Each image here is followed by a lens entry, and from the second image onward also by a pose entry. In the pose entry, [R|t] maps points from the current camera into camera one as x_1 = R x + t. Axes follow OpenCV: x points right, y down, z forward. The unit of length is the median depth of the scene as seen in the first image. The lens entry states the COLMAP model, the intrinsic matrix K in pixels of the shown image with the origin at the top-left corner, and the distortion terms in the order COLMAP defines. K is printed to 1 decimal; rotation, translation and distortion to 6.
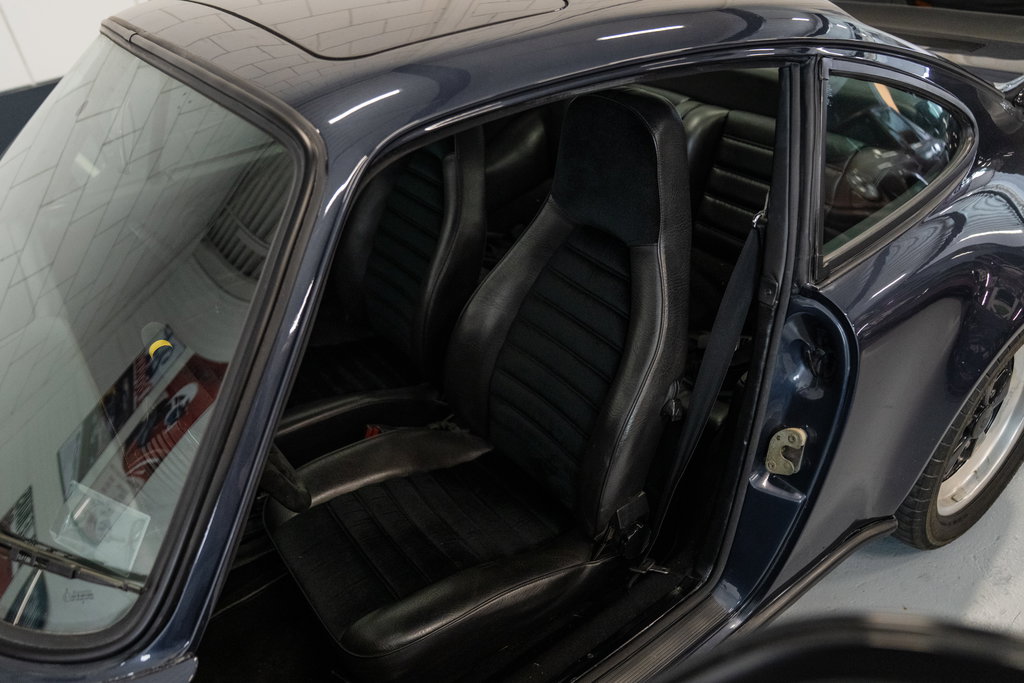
lens RADIAL K [[781.8, 0, 512.0], [0, 781.8, 341.5], [0, 0, 1]] dist [-0.094909, 0.002767]
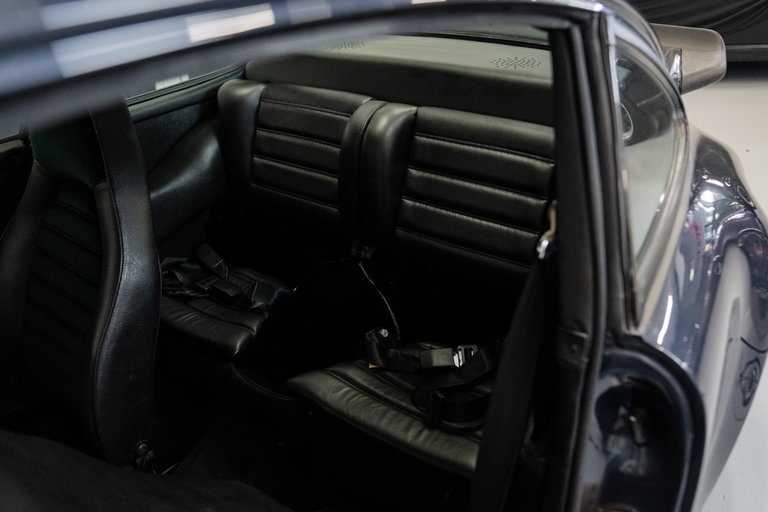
lens RADIAL K [[586.3, 0, 384.0], [0, 586.3, 256.0], [0, 0, 1]] dist [-0.094909, 0.002767]
pose [[0.952481, -0.119149, 0.280328, 0.025174], [0.139082, 0.988902, -0.052245, -0.099014], [-0.270992, 0.088751, 0.958481, 0.382722]]
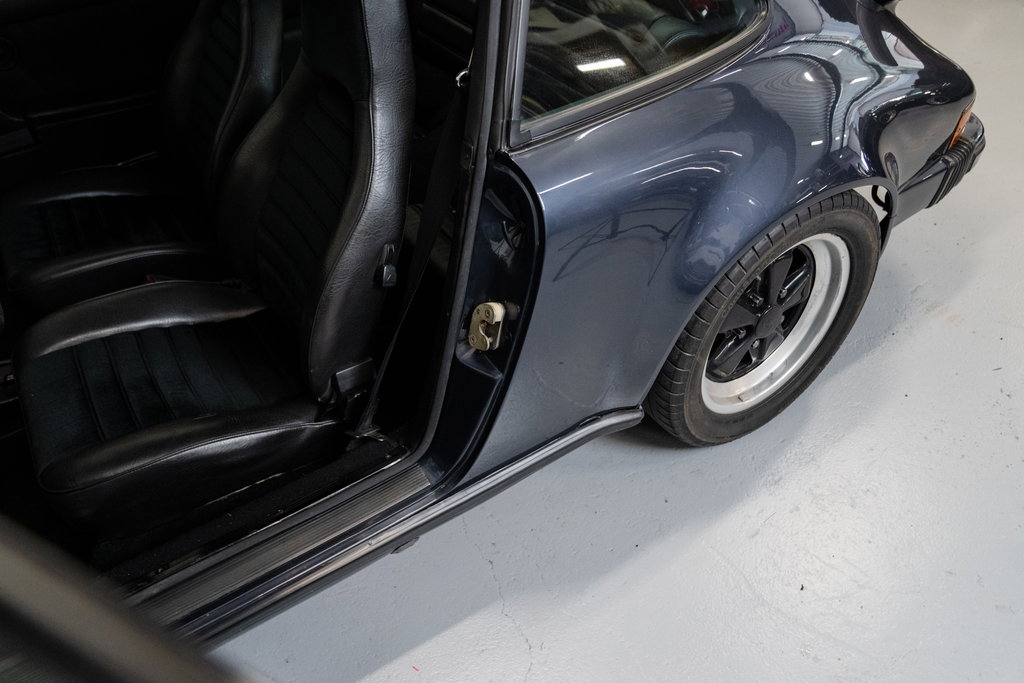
lens RADIAL K [[781.8, 0, 512.0], [0, 781.8, 341.5], [0, 0, 1]] dist [-0.094909, 0.002767]
pose [[0.996839, 0.076424, 0.021704, 0.270862], [-0.078834, 0.985369, 0.151106, 0.007823], [-0.009838, -0.152340, 0.988279, 0.020176]]
